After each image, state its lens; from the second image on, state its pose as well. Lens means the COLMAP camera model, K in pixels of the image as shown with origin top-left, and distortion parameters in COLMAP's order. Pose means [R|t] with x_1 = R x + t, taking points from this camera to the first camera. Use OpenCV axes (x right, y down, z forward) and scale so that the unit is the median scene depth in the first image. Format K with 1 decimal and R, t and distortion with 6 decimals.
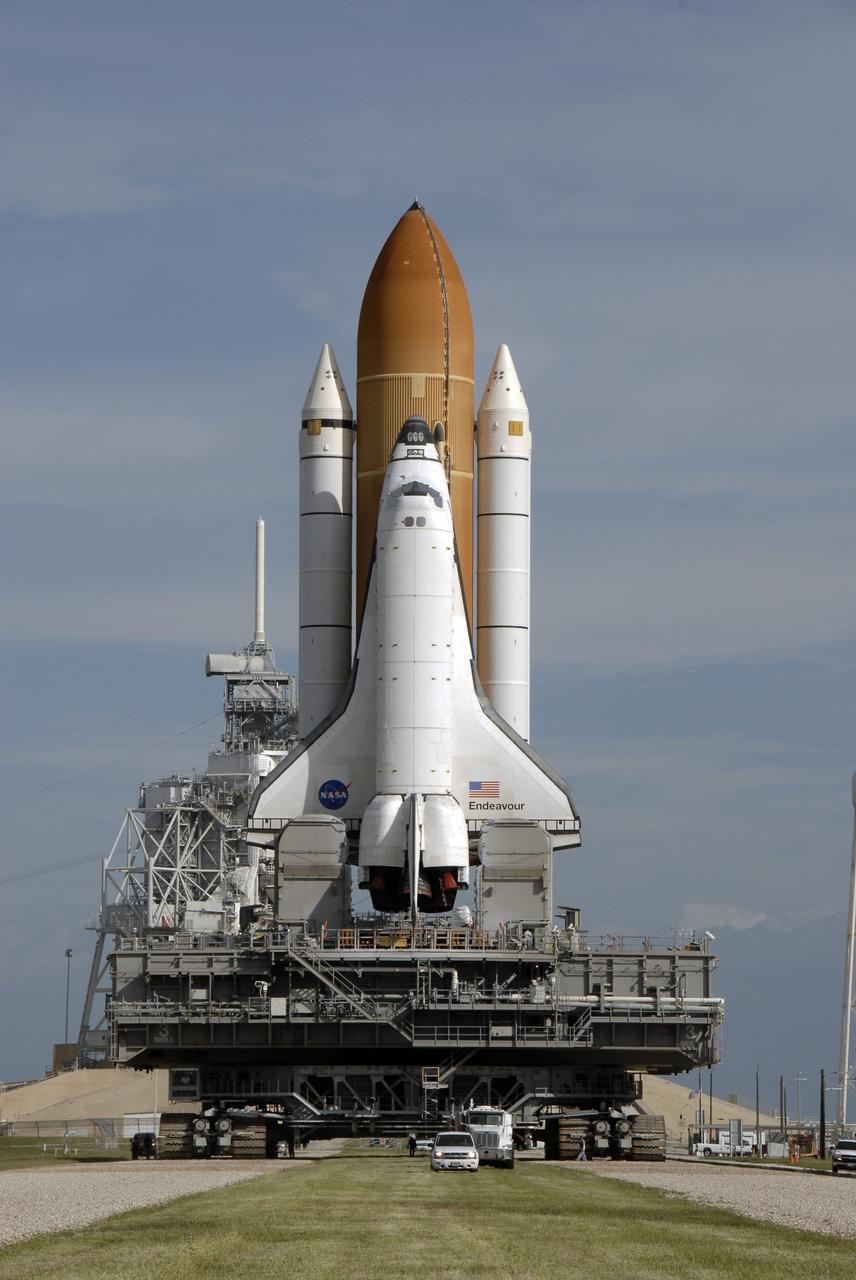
lens RADIAL K [[5571.1, 0, 428.5], [0, 5571.1, 678.1], [0, 0, 1]] dist [1.260736, 0.000000]
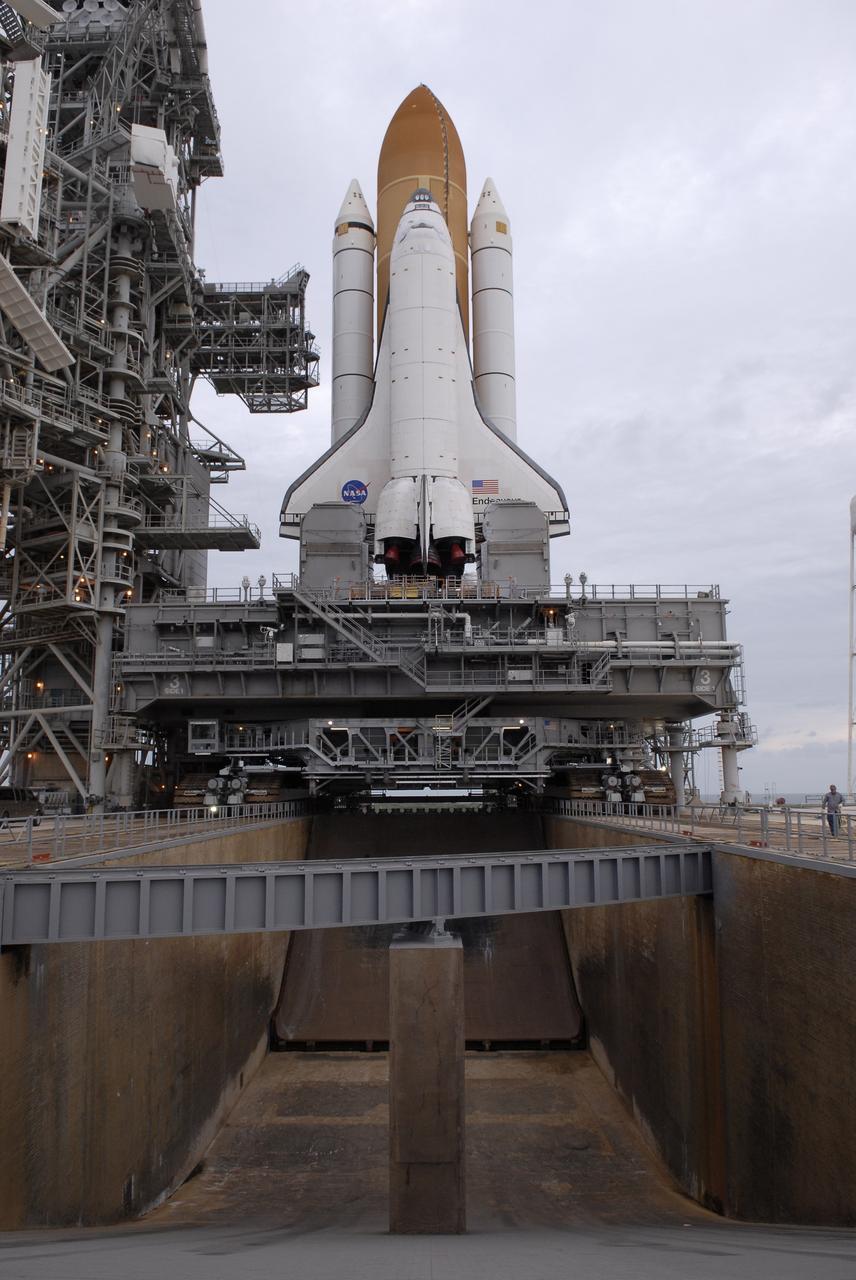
lens RADIAL K [[958.2, 0, 420.0], [0, 958.2, 636.1], [0, 0, 1]] dist [-0.006665, -0.003257]
pose [[0.999892, -0.012485, -0.007700, -0.002381], [0.011799, 0.996435, -0.083540, 0.068900], [0.008716, 0.083440, 0.996475, 0.825317]]
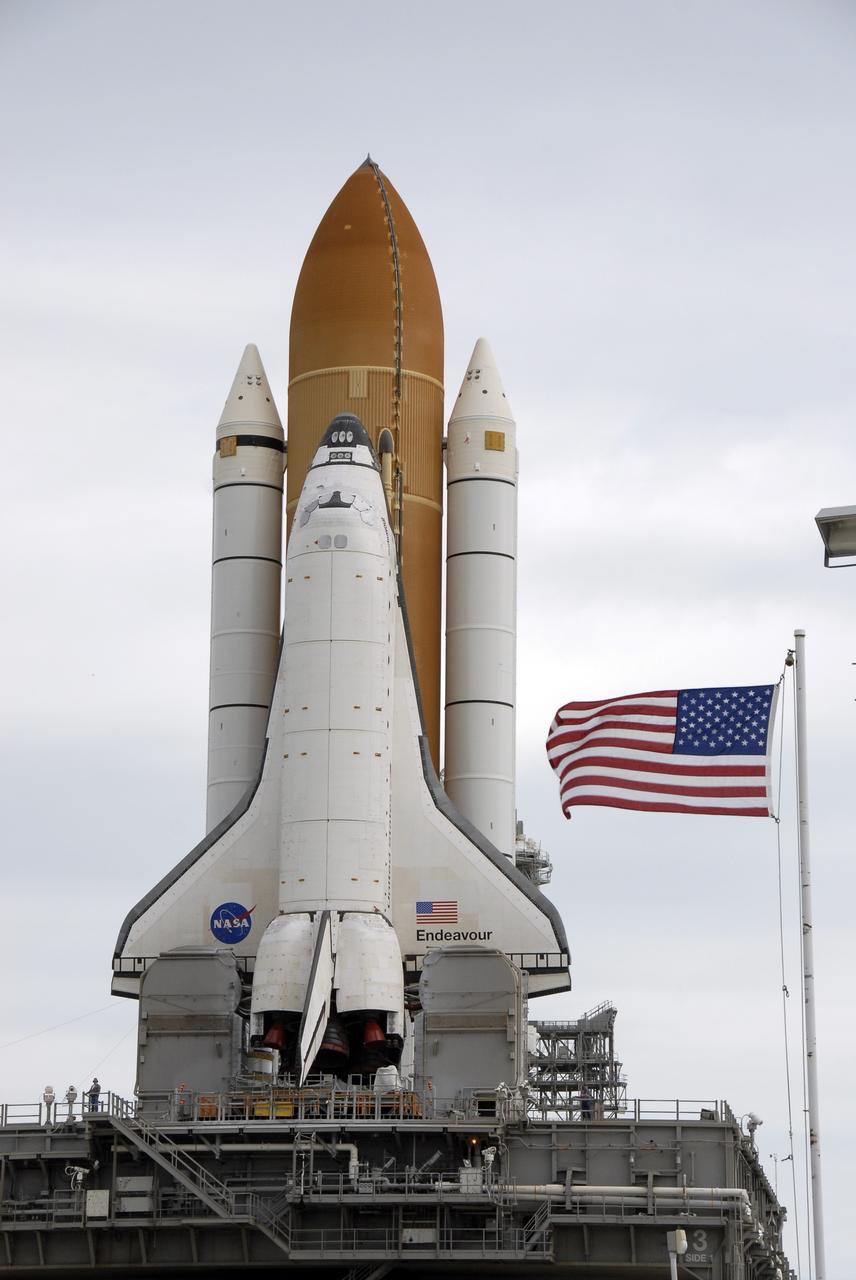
lens RADIAL K [[4139.7, 0, 411.2], [0, 4139.7, 653.4], [0, 0, 1]] dist [0.830270, 0.000000]
pose [[0.990538, -0.023606, -0.135194, 0.082387], [0.004707, 0.990360, -0.138437, 0.062841], [0.137159, 0.136491, 0.981100, 0.478301]]
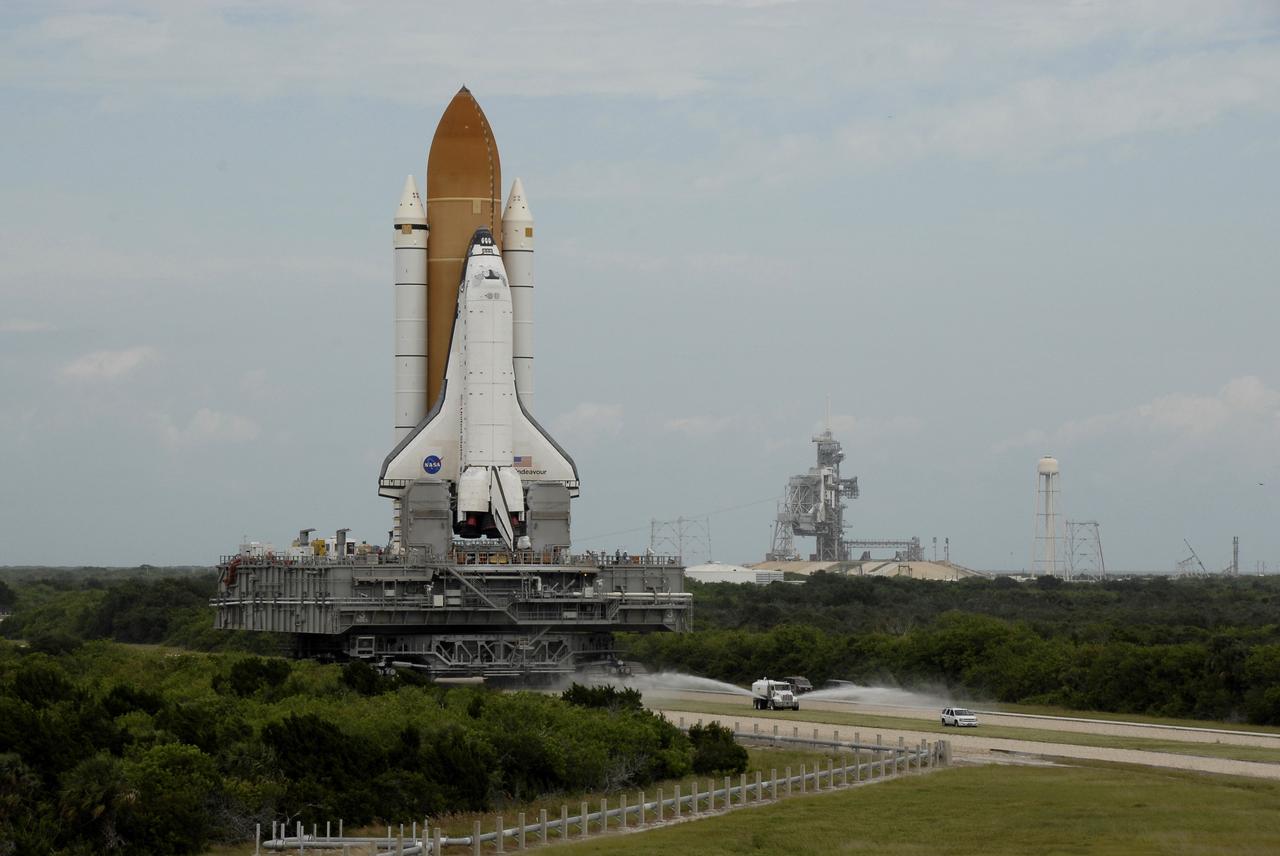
lens RADIAL K [[5571.1, 0, 640.2], [0, 5571.1, 438.9], [0, 0, 1]] dist [1.260736, 0.000000]
pose [[0.947222, 0.005570, 0.320530, -0.483667], [-0.024244, 0.998230, 0.054297, -0.076270], [-0.319660, -0.059202, 0.945681, -0.539078]]
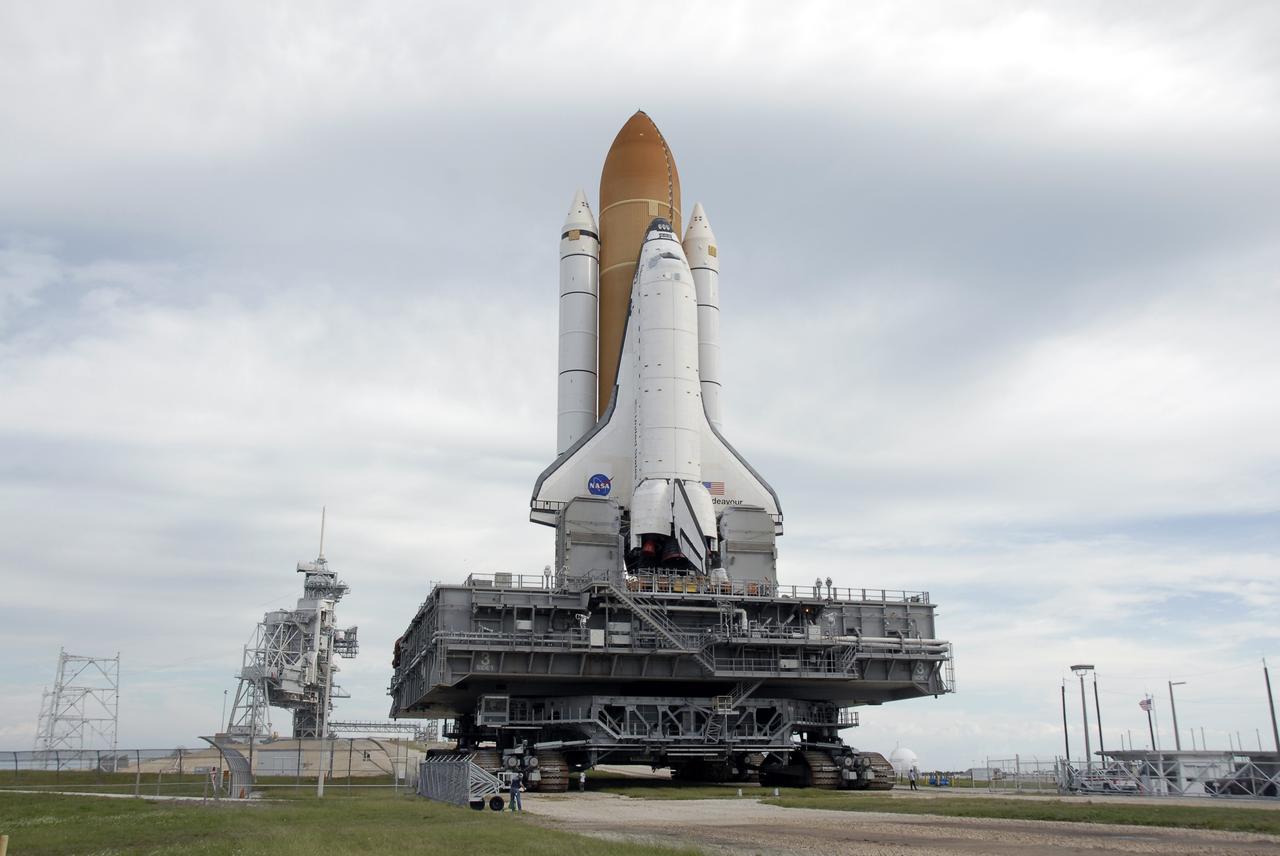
lens RADIAL K [[1161.8, 0, 632.4], [0, 1161.8, 449.0], [0, 0, 1]] dist [-0.084018, 0.000000]
pose [[0.967024, 0.063903, 0.246537, -0.077056], [-0.014424, 0.980198, -0.197495, 0.066230], [-0.254276, 0.187427, 0.948797, 0.766266]]
